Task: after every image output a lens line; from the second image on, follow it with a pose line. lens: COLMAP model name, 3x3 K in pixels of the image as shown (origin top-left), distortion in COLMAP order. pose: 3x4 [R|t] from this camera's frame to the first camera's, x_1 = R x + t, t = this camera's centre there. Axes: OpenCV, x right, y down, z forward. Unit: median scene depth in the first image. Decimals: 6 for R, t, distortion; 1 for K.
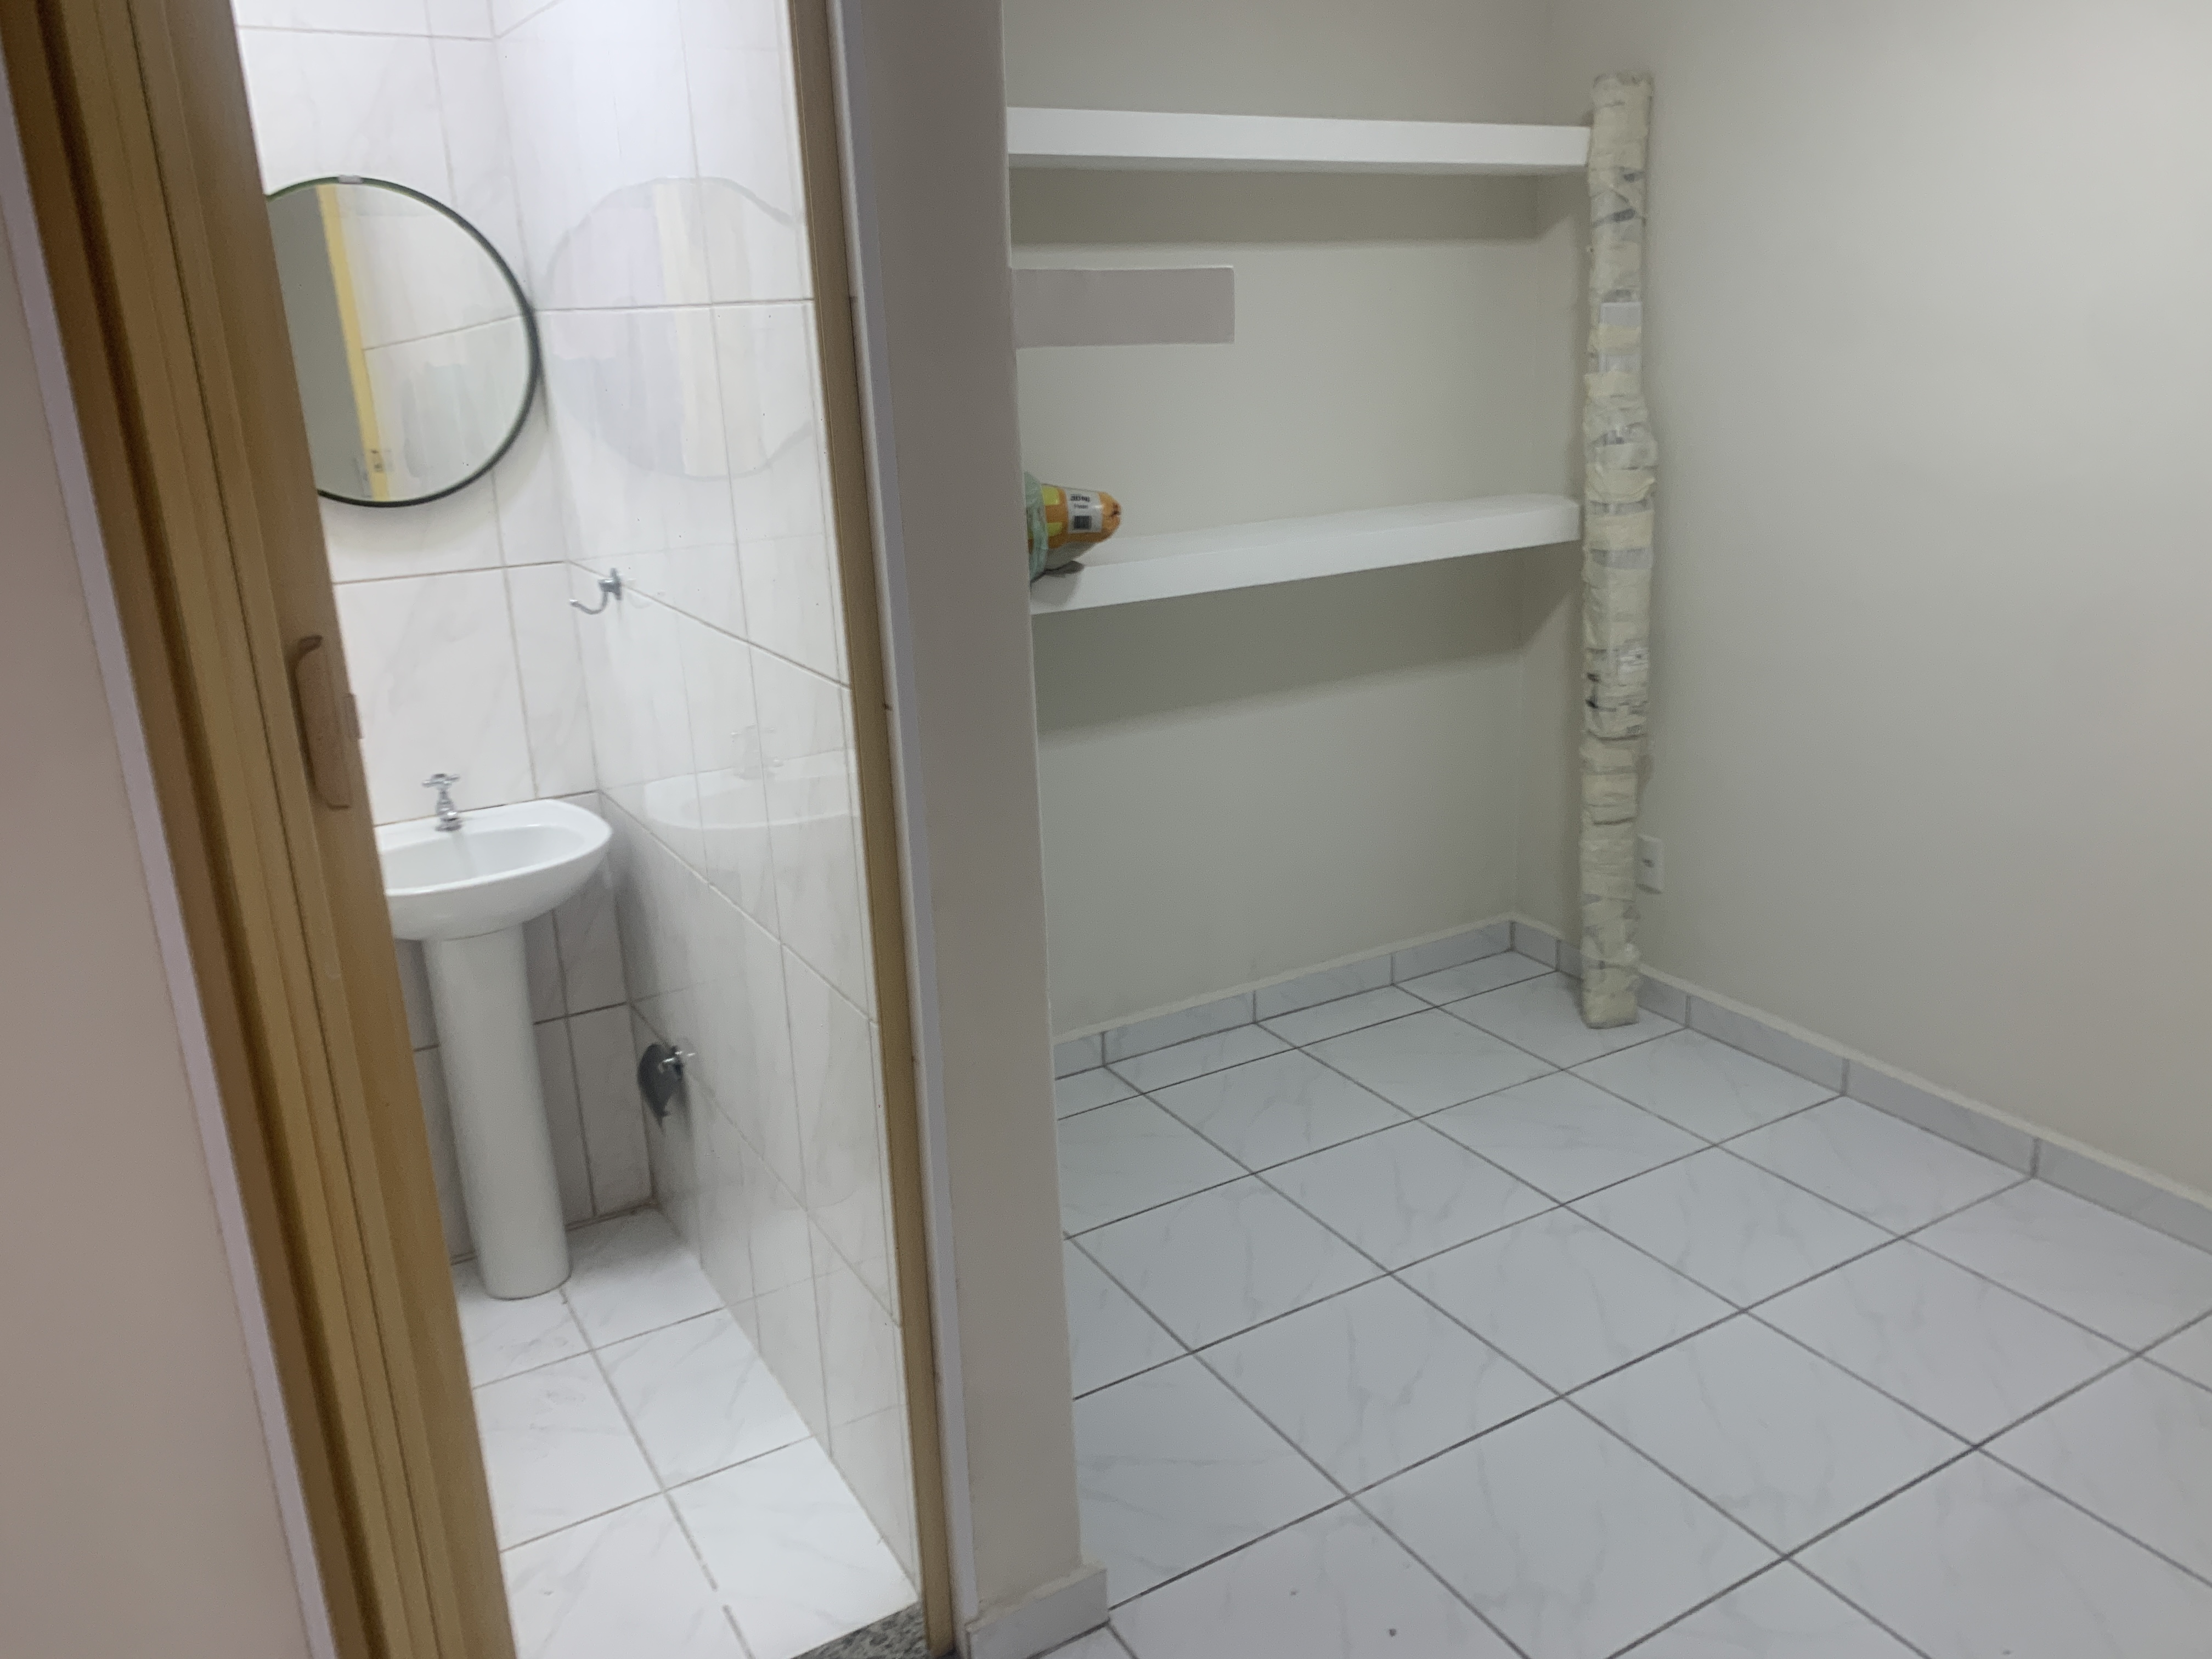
lens RADIAL K [[1684.0, 0, 1119.3], [0, 1684.0, 810.8], [0, 0, 1]] dist [0.027436, -0.024711]
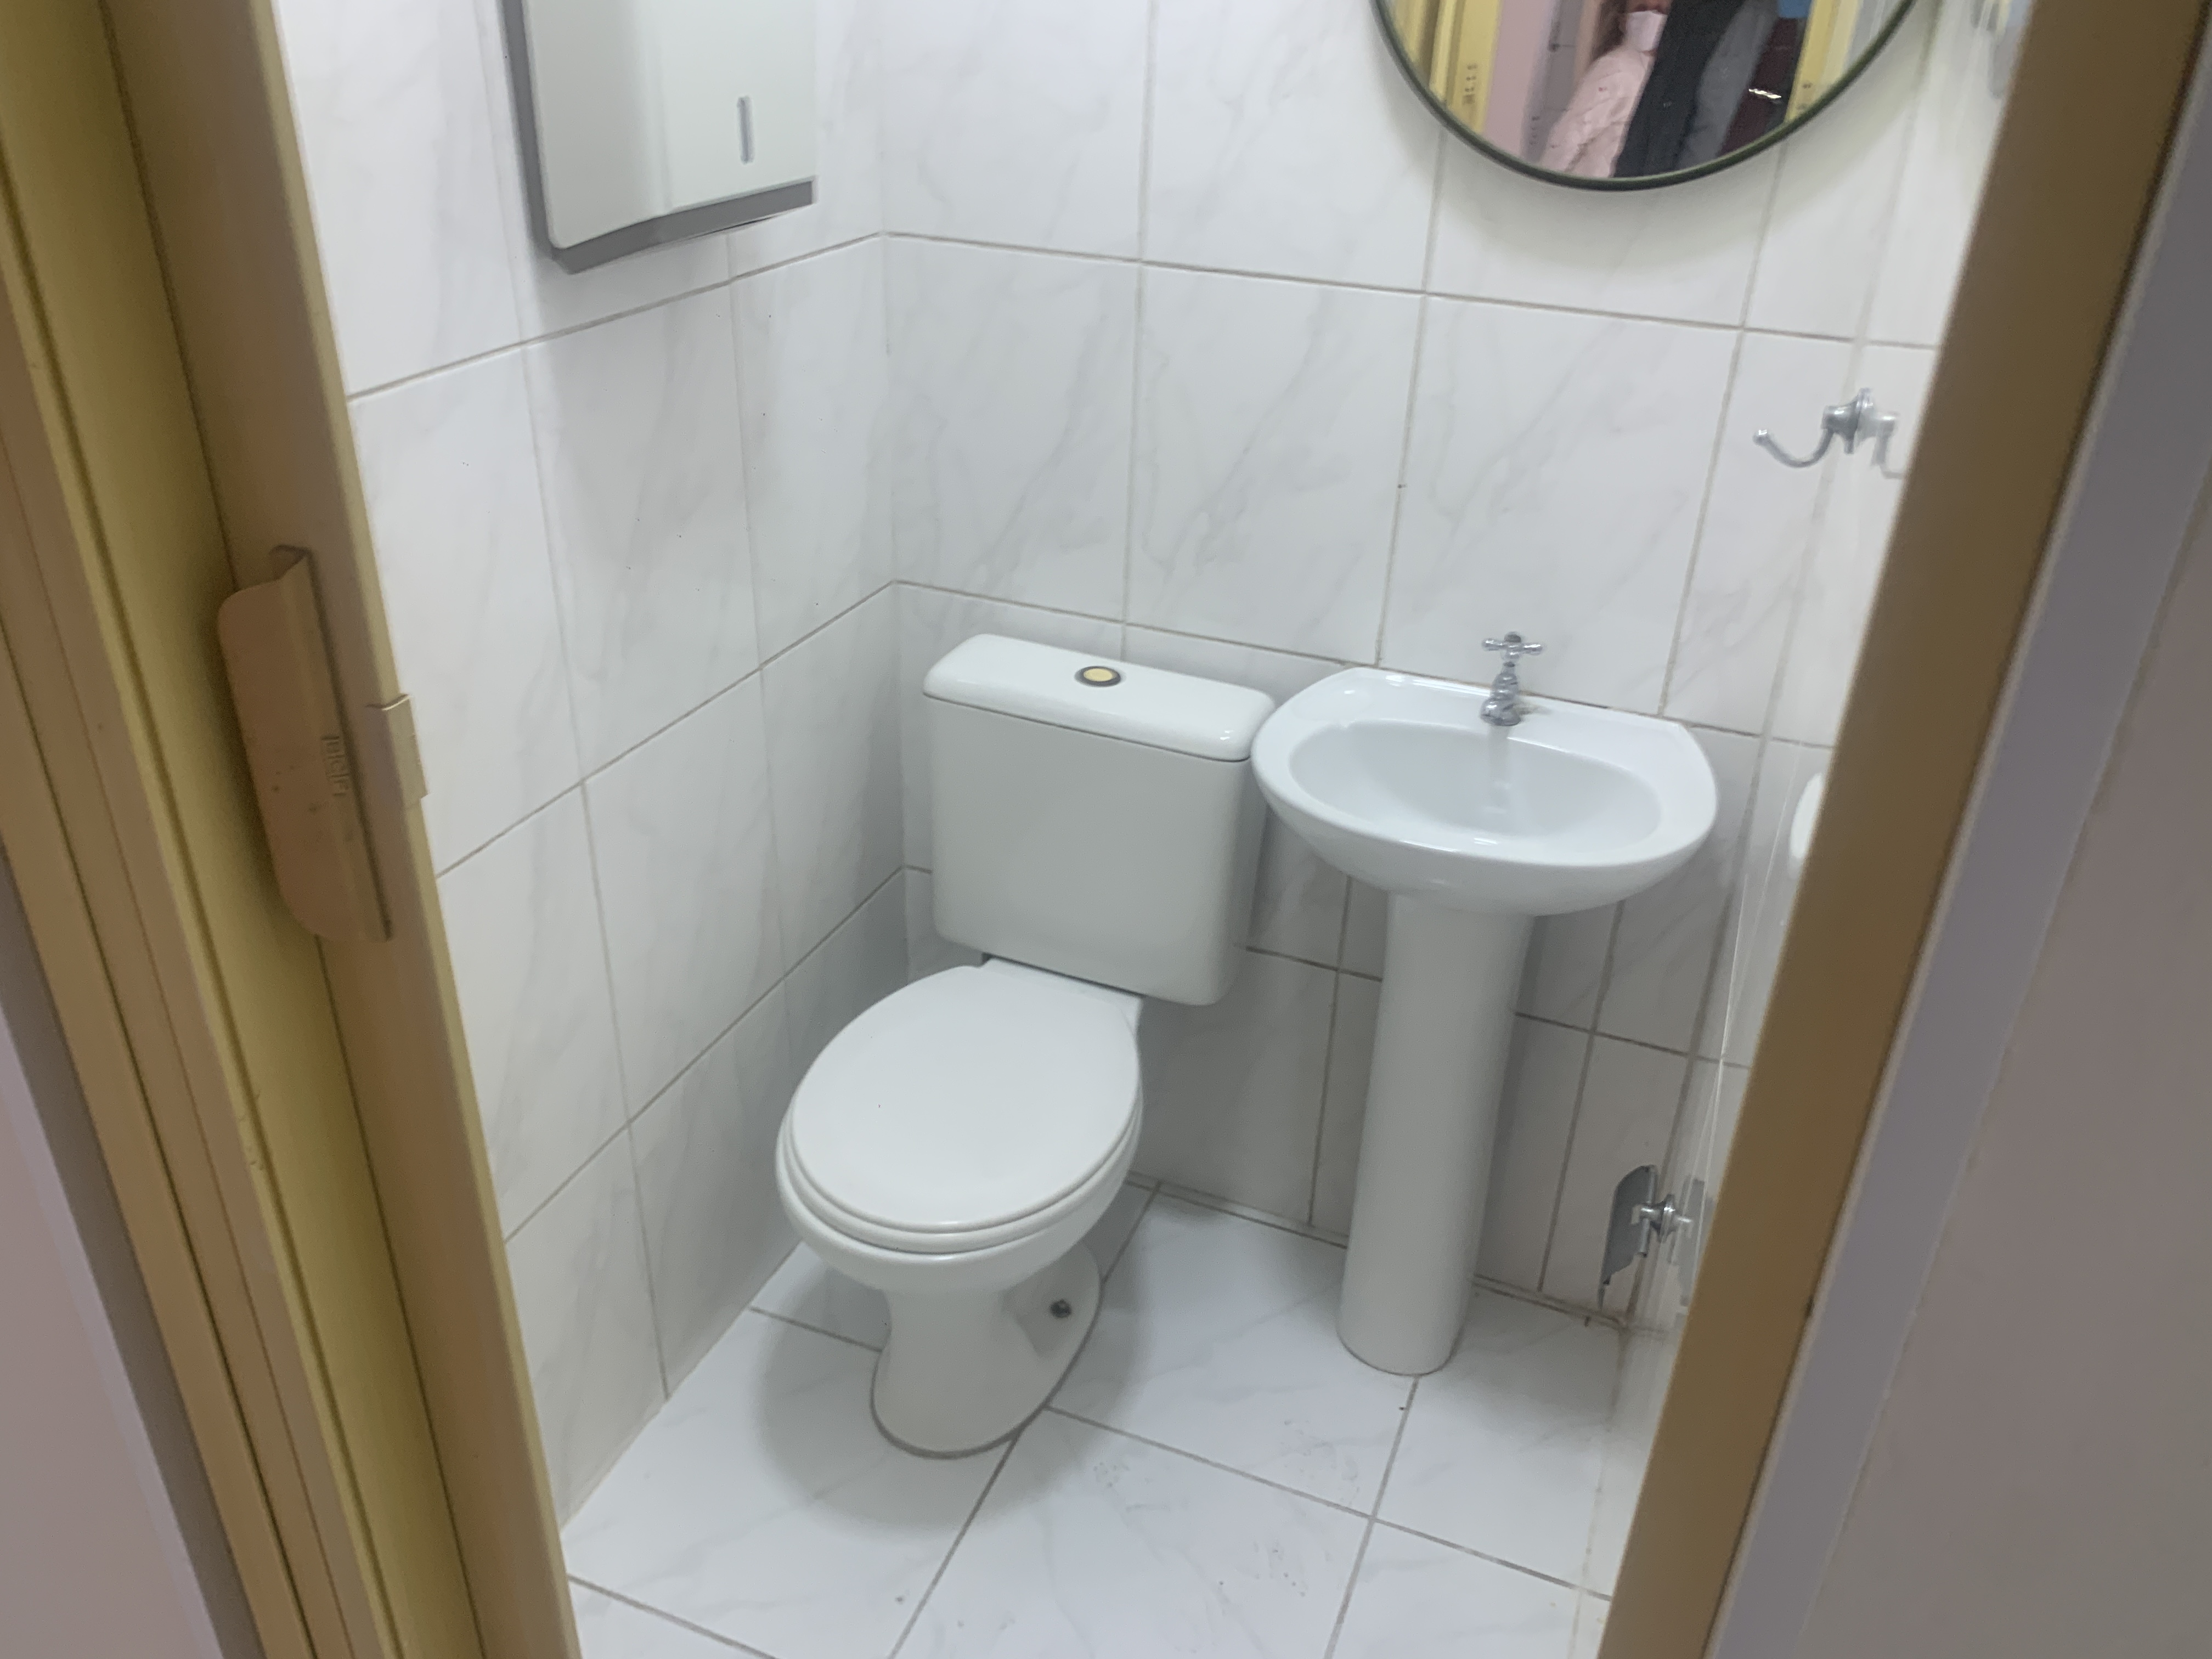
lens RADIAL K [[1684.0, 0, 1107.2], [0, 1684.0, 845.4], [0, 0, 1]] dist [0.027436, -0.024711]
pose [[0.608130, 0.429501, -0.667613, -0.038665], [-0.277925, 0.902961, 0.327747, -0.115725], [0.743596, -0.013766, 0.668487, 0.462129]]
